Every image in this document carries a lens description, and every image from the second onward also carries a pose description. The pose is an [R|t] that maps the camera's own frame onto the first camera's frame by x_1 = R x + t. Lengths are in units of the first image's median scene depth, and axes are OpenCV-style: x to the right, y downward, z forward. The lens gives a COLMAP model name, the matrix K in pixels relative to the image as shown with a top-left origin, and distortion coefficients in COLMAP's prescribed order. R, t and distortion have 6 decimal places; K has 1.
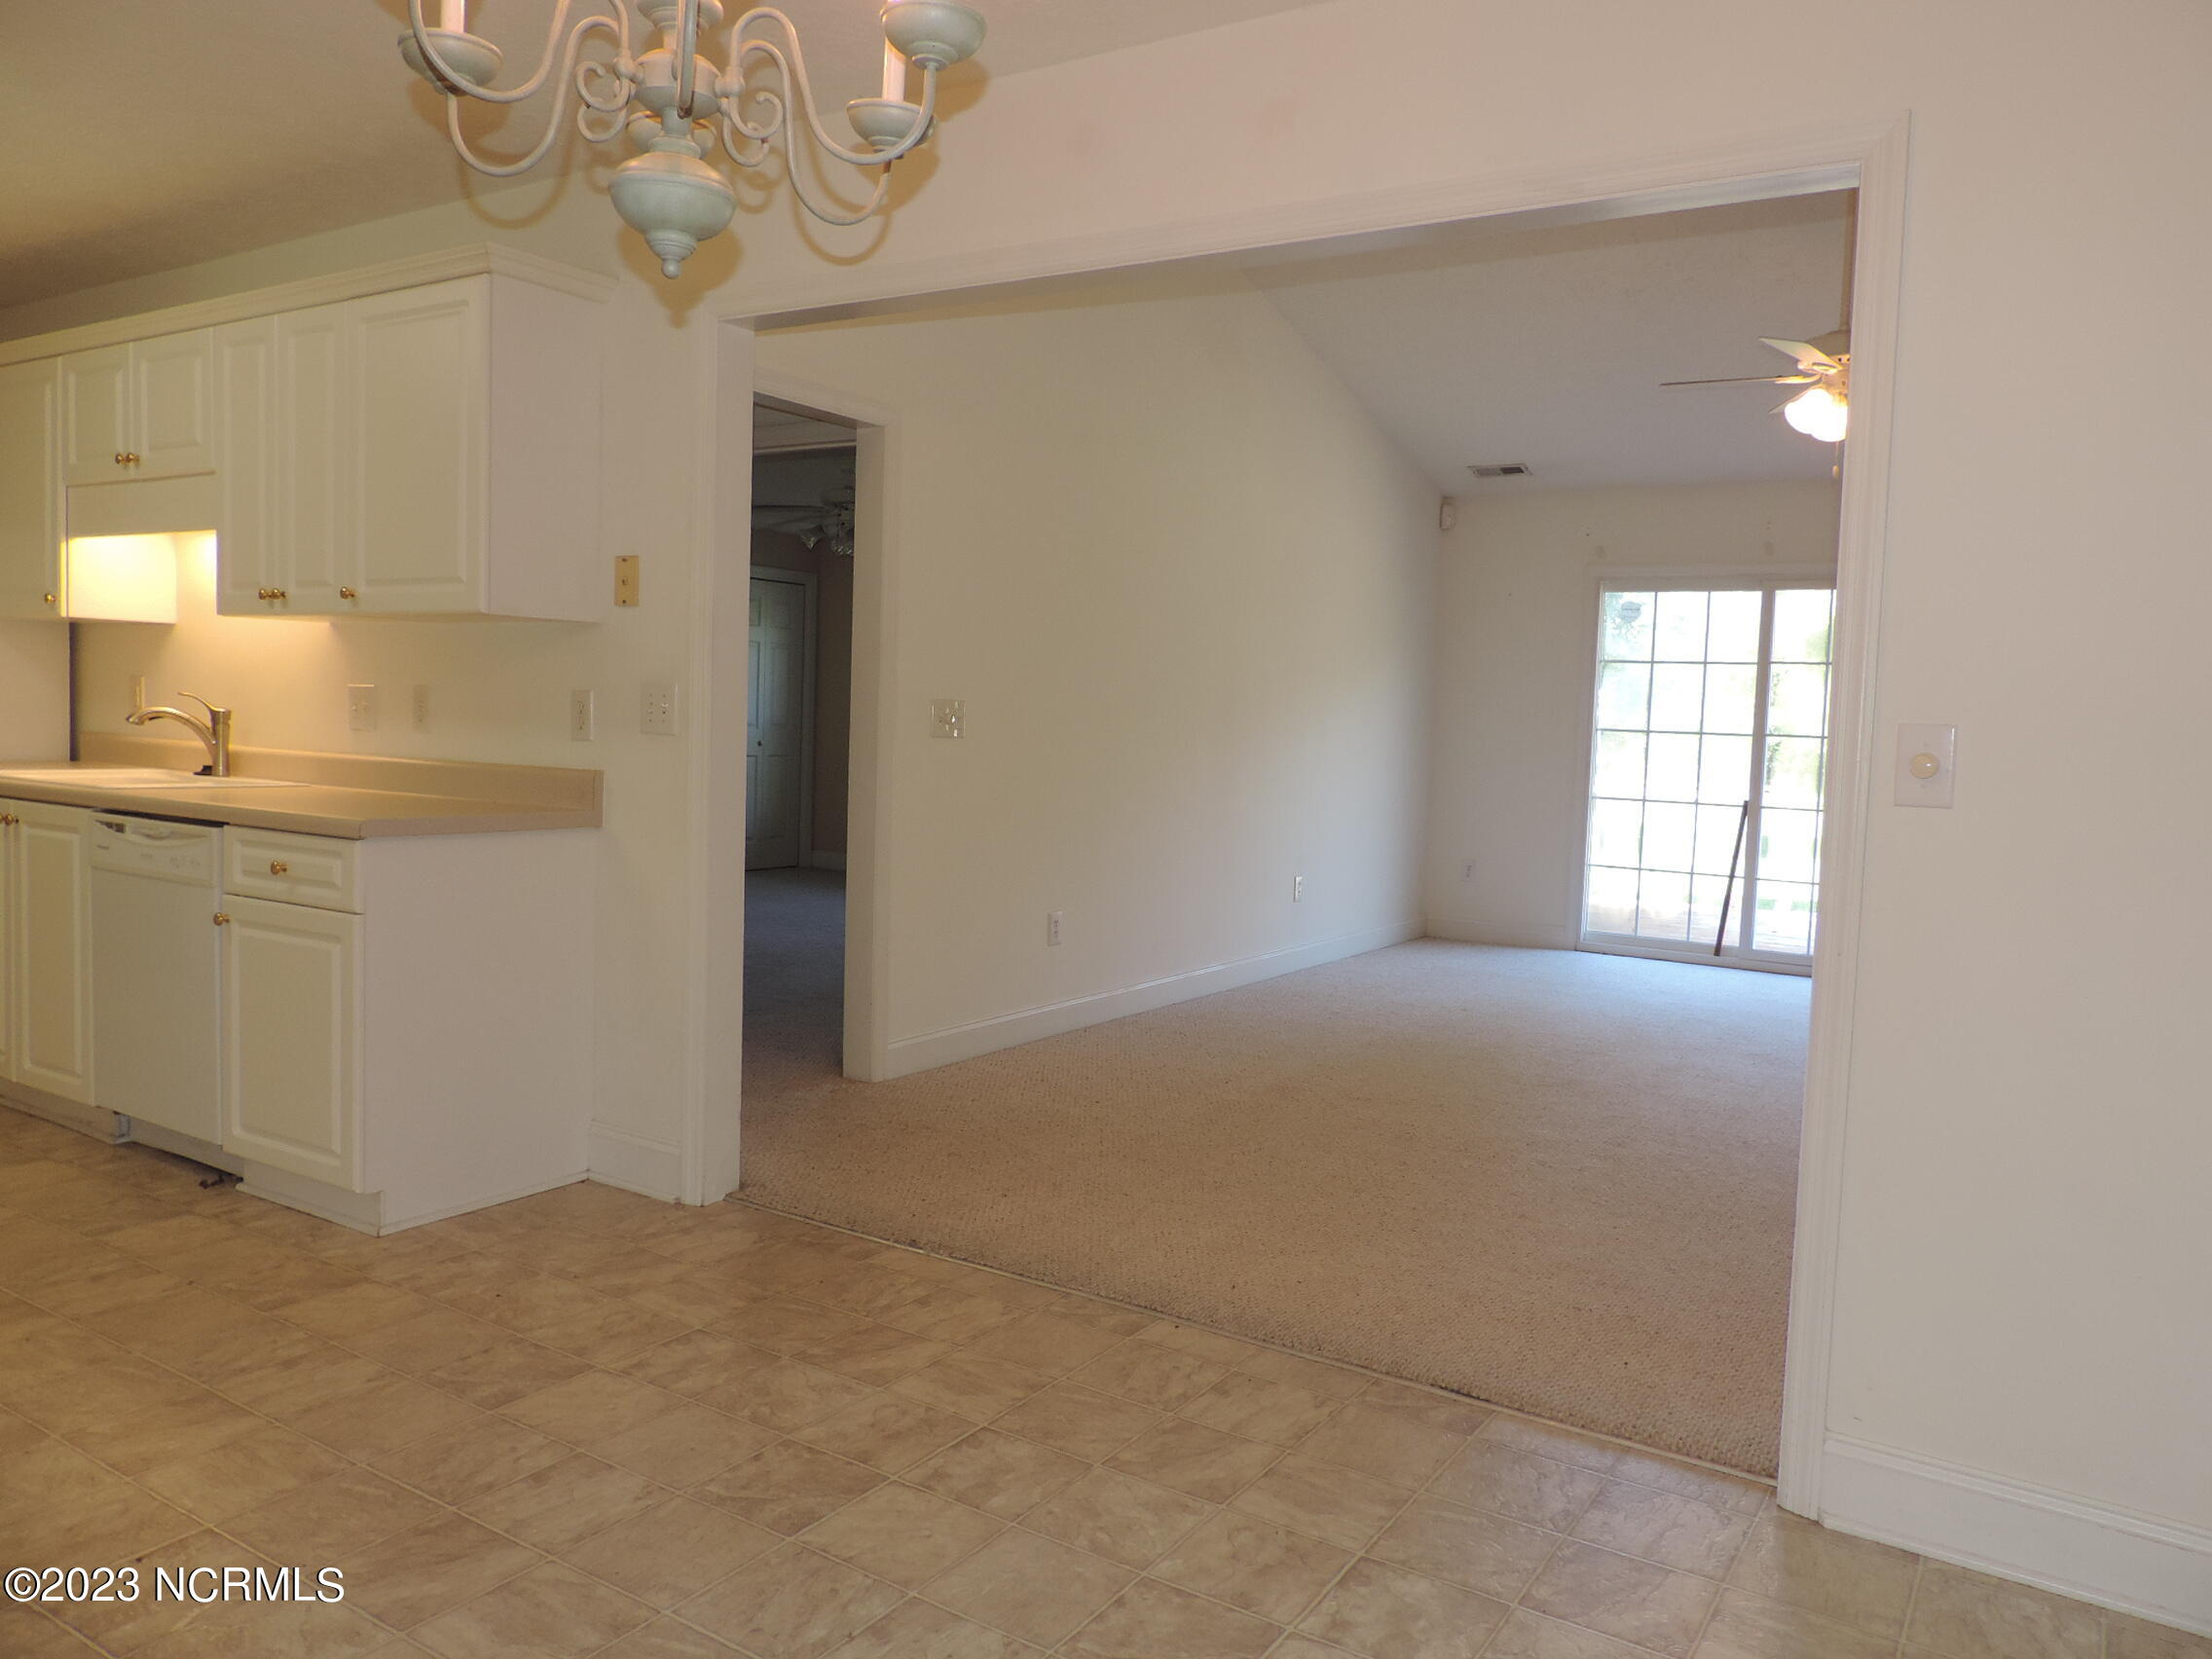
lens RADIAL K [[1576.7, 0, 1104.6], [0, 1576.7, 841.5], [0, 0, 1]] dist [-0.010344, 0.008201]
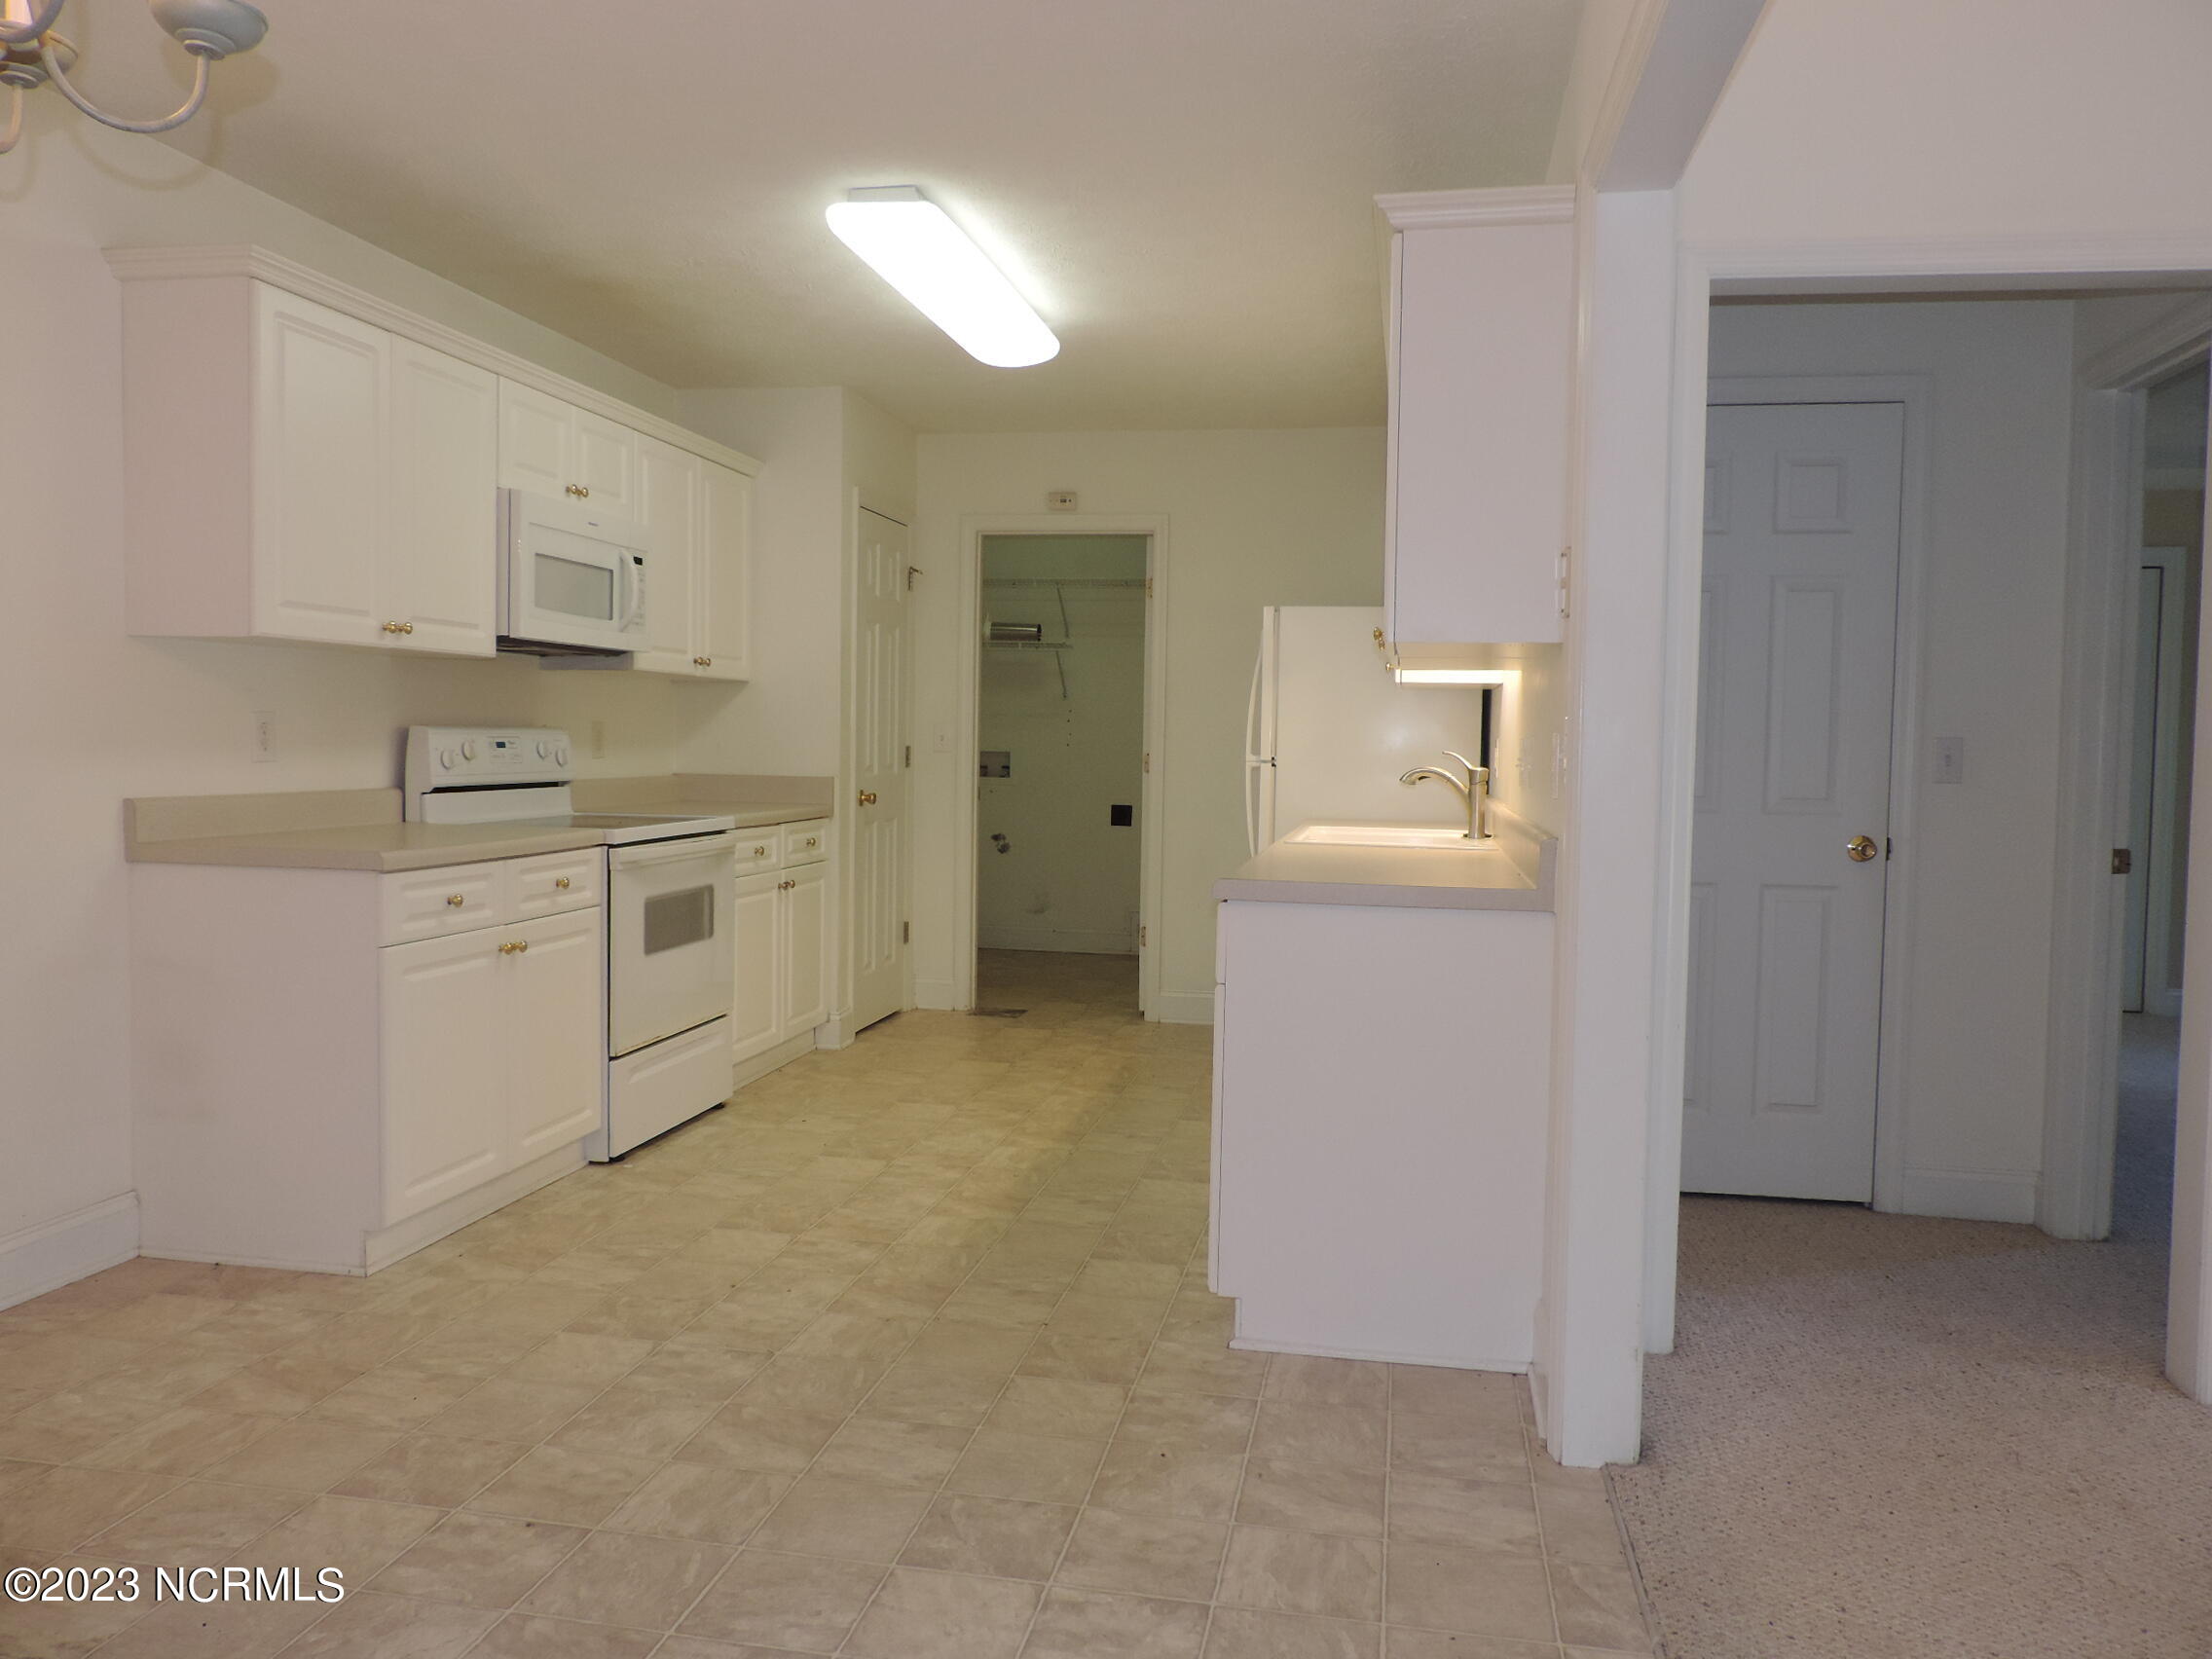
lens RADIAL K [[1579.8, 0, 1110.3], [0, 1579.8, 822.5], [0, 0, 1]] dist [-0.011732, 0.001906]
pose [[0.373906, 0.017629, -0.927299, 0.357154], [-0.078596, 0.996825, -0.012740, -0.029291], [0.924130, 0.077645, 0.374104, 0.622140]]
